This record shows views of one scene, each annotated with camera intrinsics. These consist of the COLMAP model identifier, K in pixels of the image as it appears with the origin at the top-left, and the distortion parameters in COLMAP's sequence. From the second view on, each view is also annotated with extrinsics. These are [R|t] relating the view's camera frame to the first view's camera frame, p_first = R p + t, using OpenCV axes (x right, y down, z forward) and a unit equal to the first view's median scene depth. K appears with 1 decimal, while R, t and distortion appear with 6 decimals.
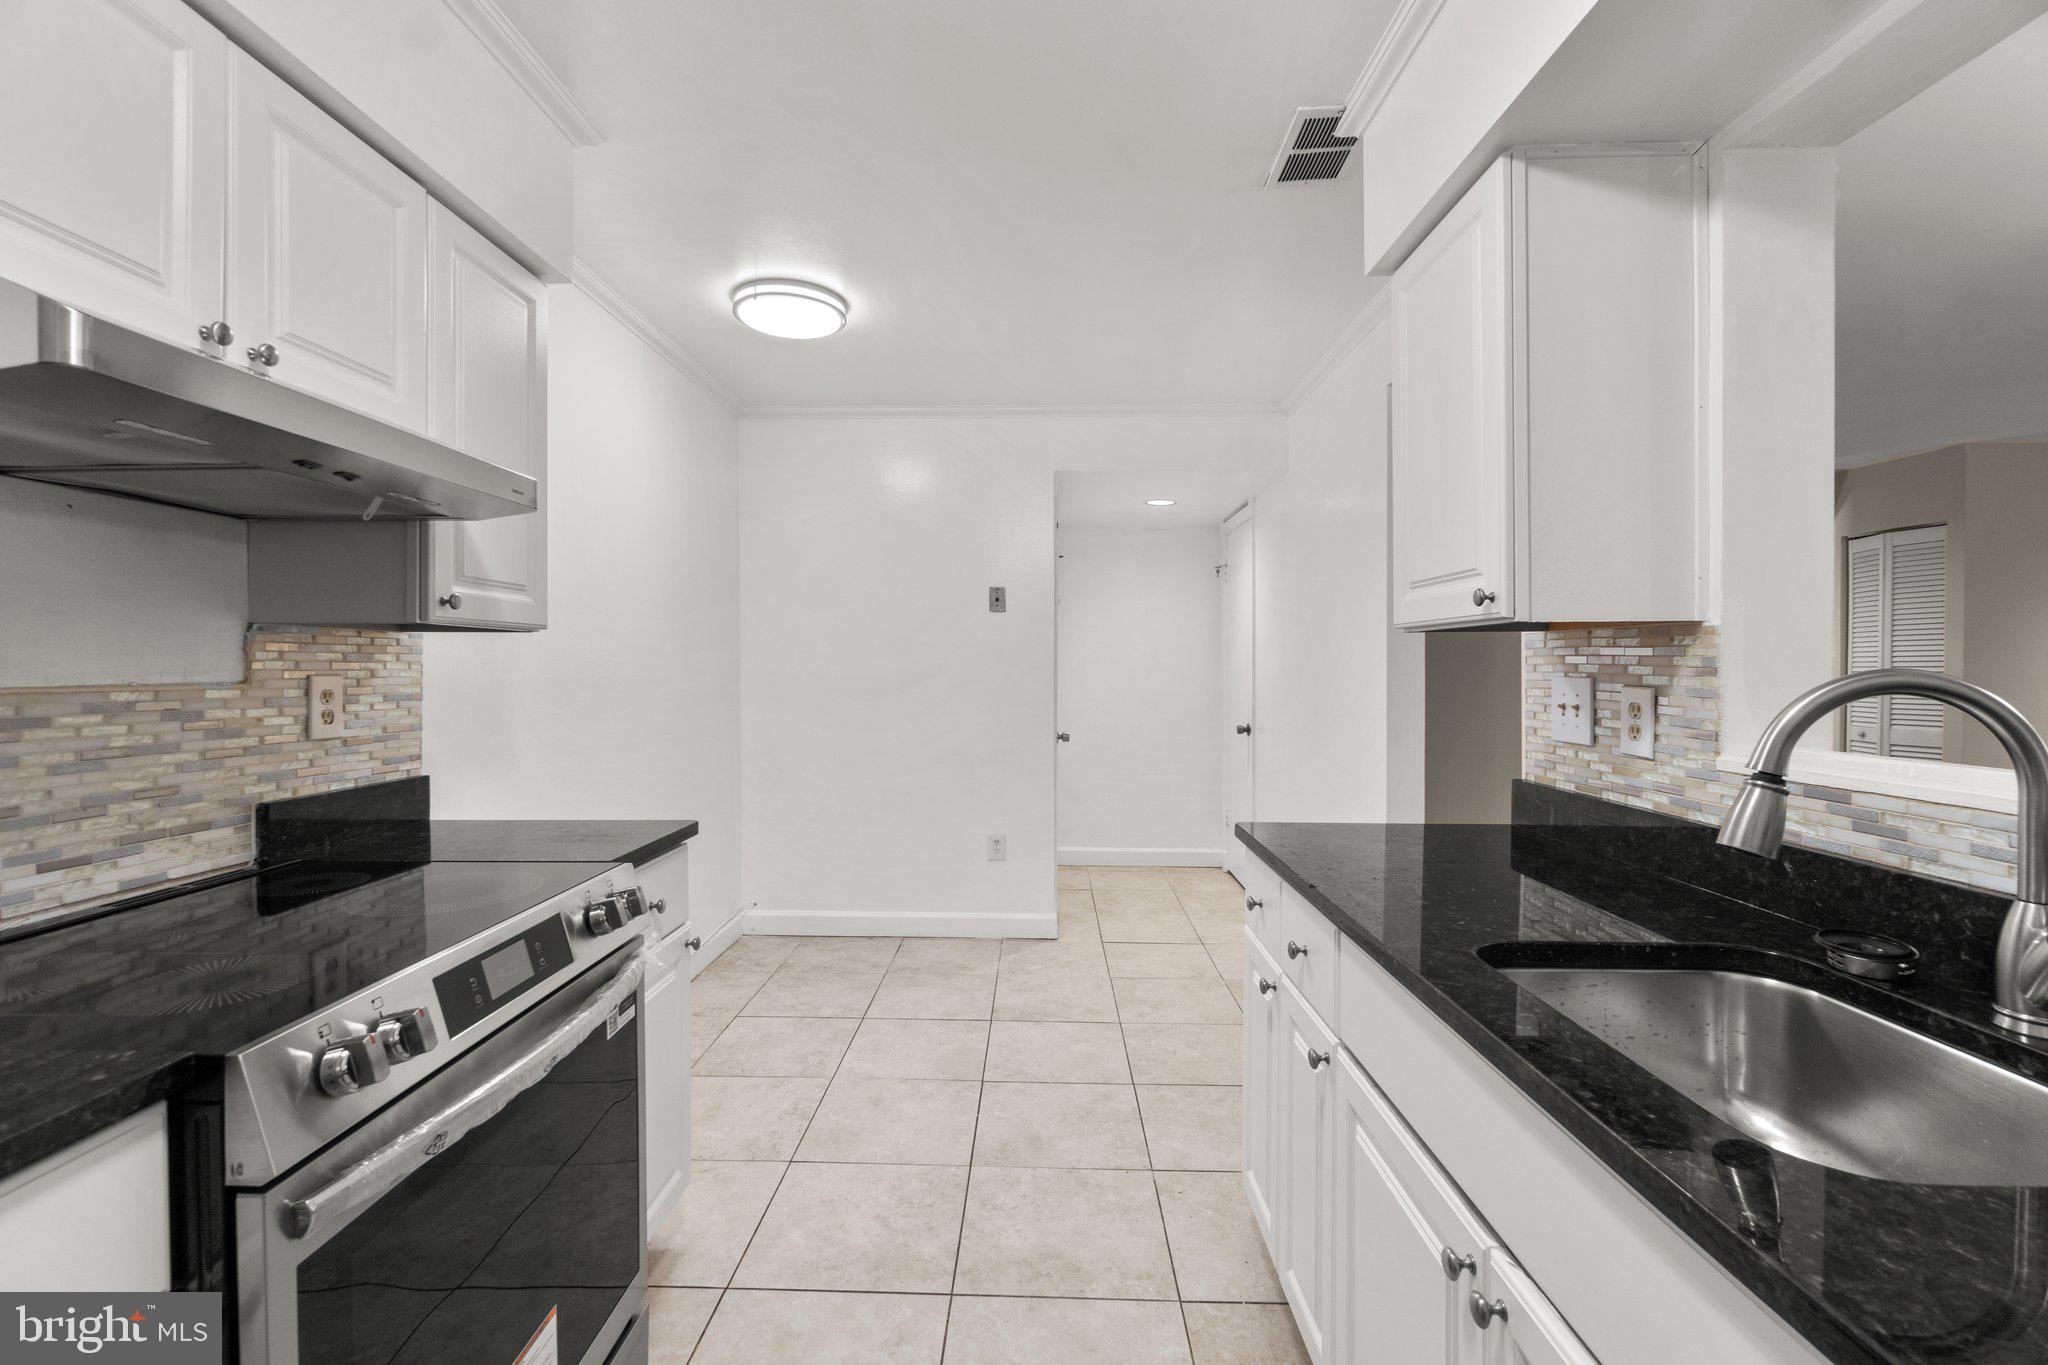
lens RADIAL K [[893.9, 0, 1006.2], [0, 893.9, 670.1], [0, 0, 1]] dist [-0.004693, 0.003429]
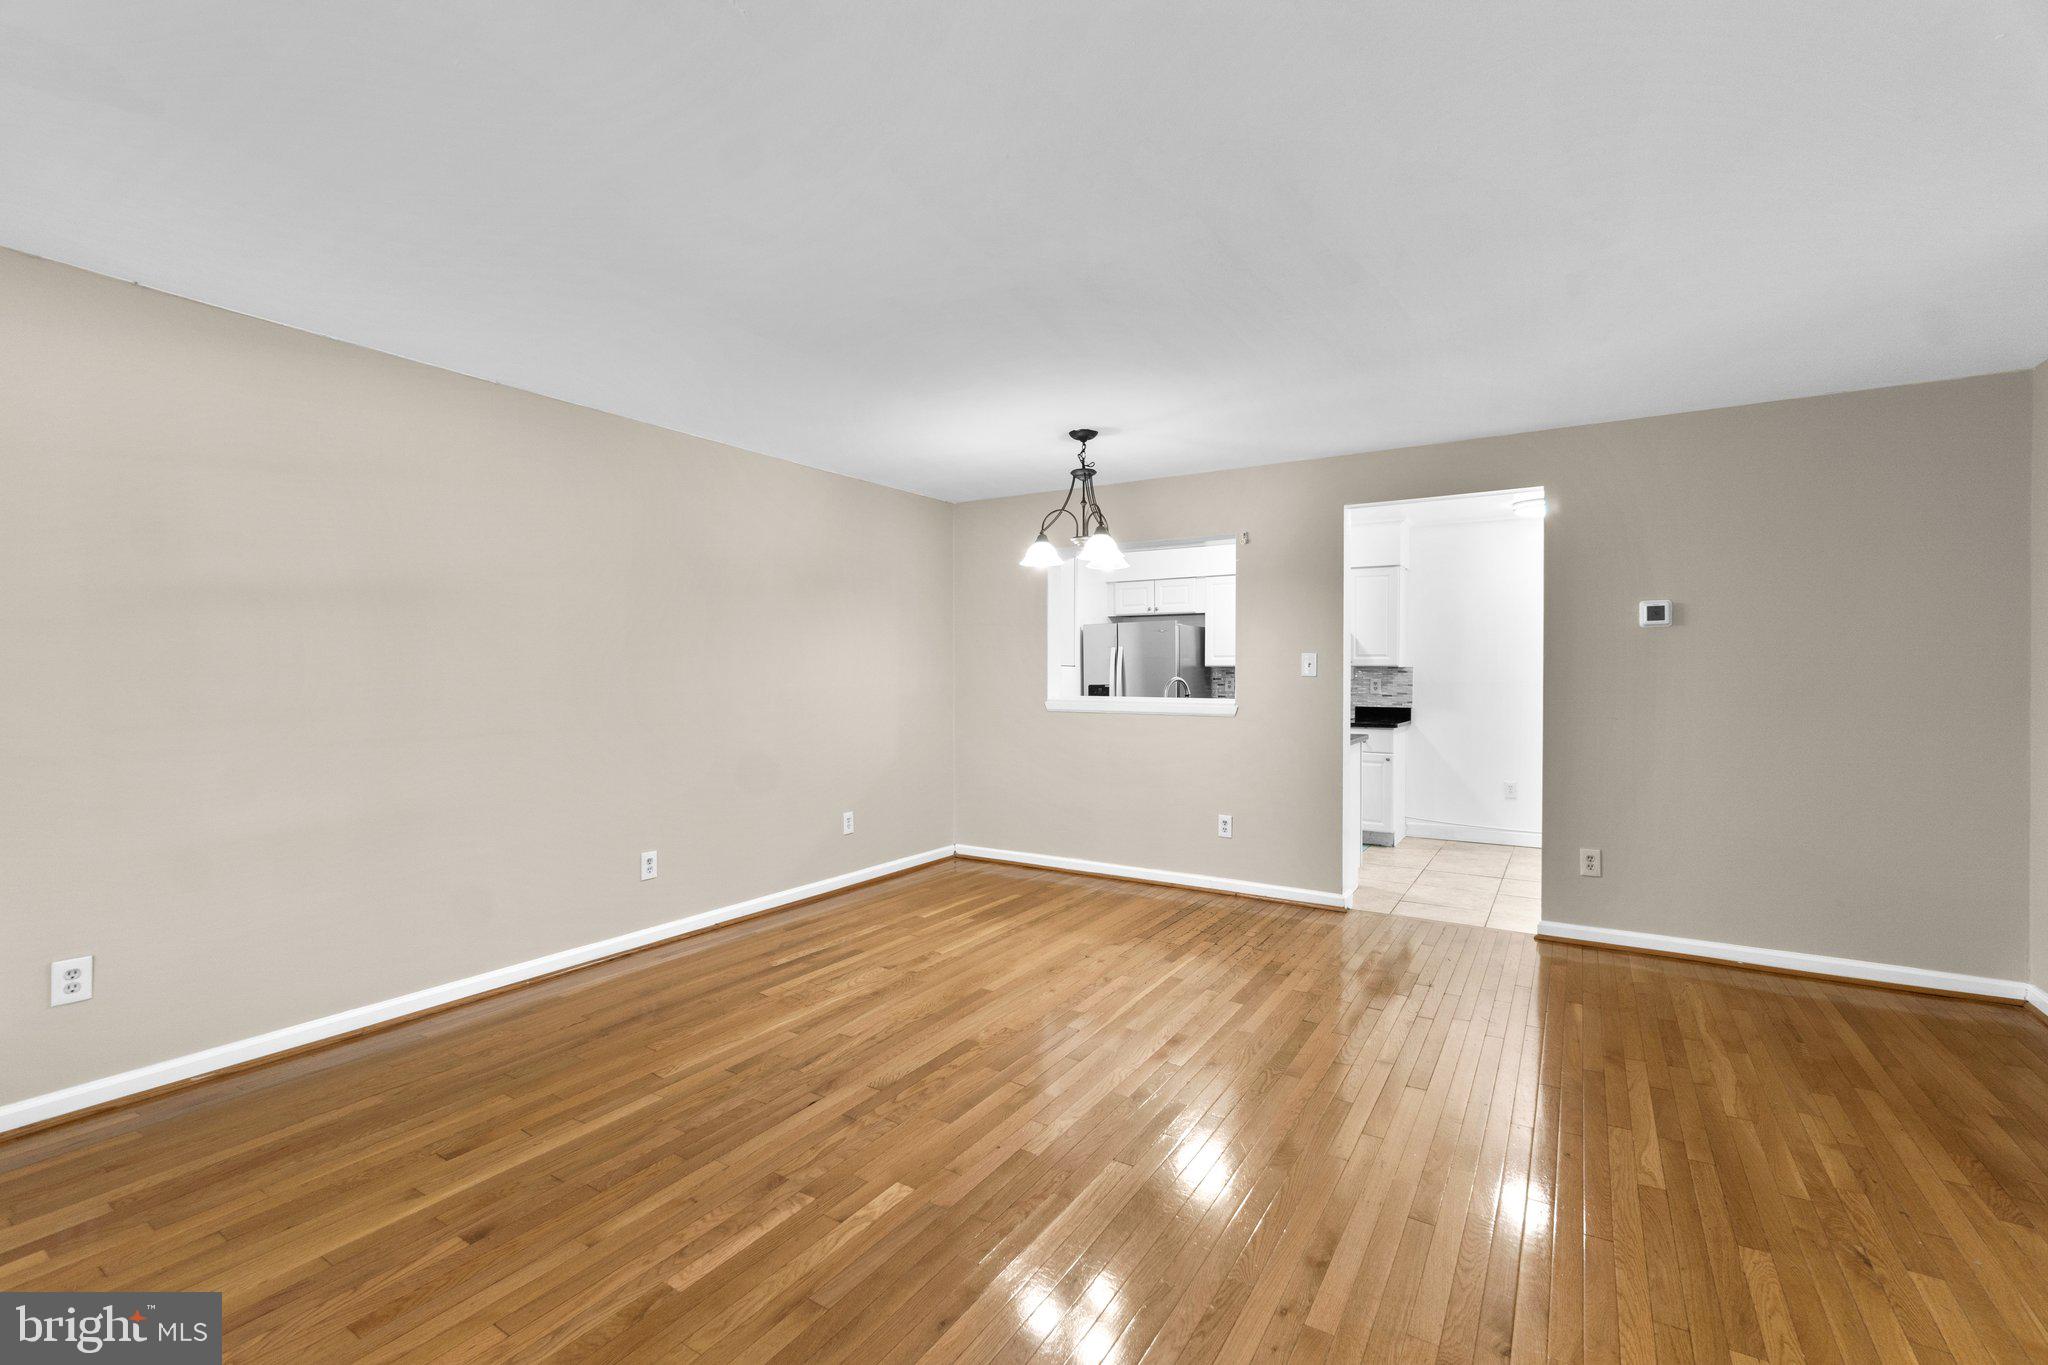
lens RADIAL K [[893.9, 0, 1015.8], [0, 893.9, 677.1], [0, 0, 1]] dist [-0.004693, 0.003429]
pose [[-0.510497, 0.004143, -0.859870, 4.120330], [-0.005118, 0.999956, 0.007856, -0.028737], [0.859864, 0.008411, -0.510453, 1.930929]]
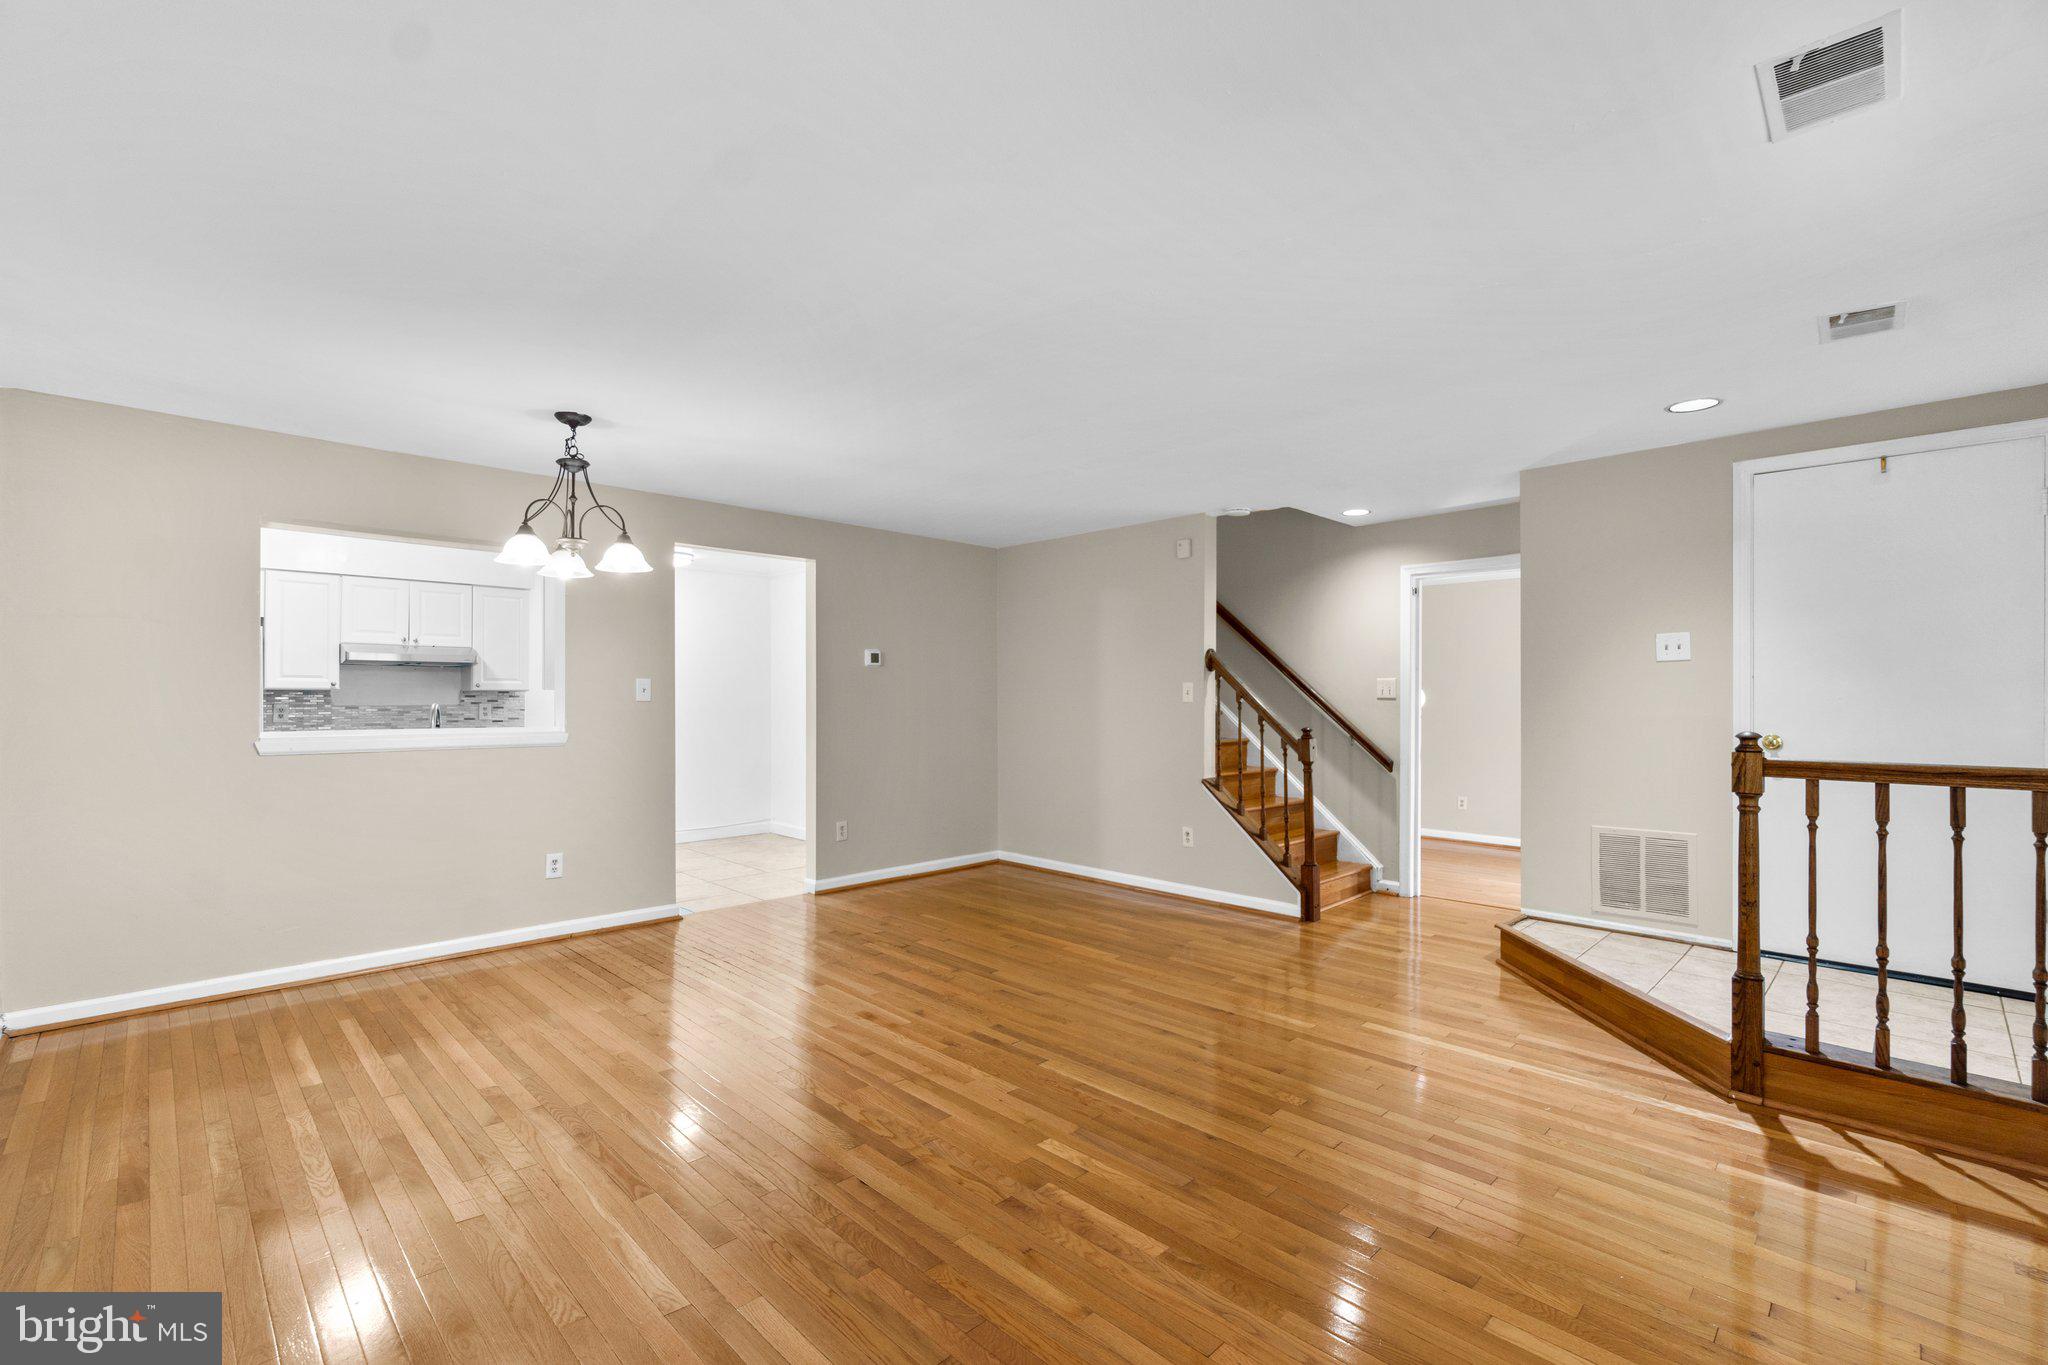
lens RADIAL K [[893.9, 0, 1009.8], [0, 893.9, 696.7], [0, 0, 1]] dist [-0.004693, 0.003429]
pose [[0.720983, 0.000631, -0.692952, 4.087834], [-0.003468, 0.999990, -0.002698, -0.024013], [0.692944, 0.004348, 0.720978, -0.221964]]
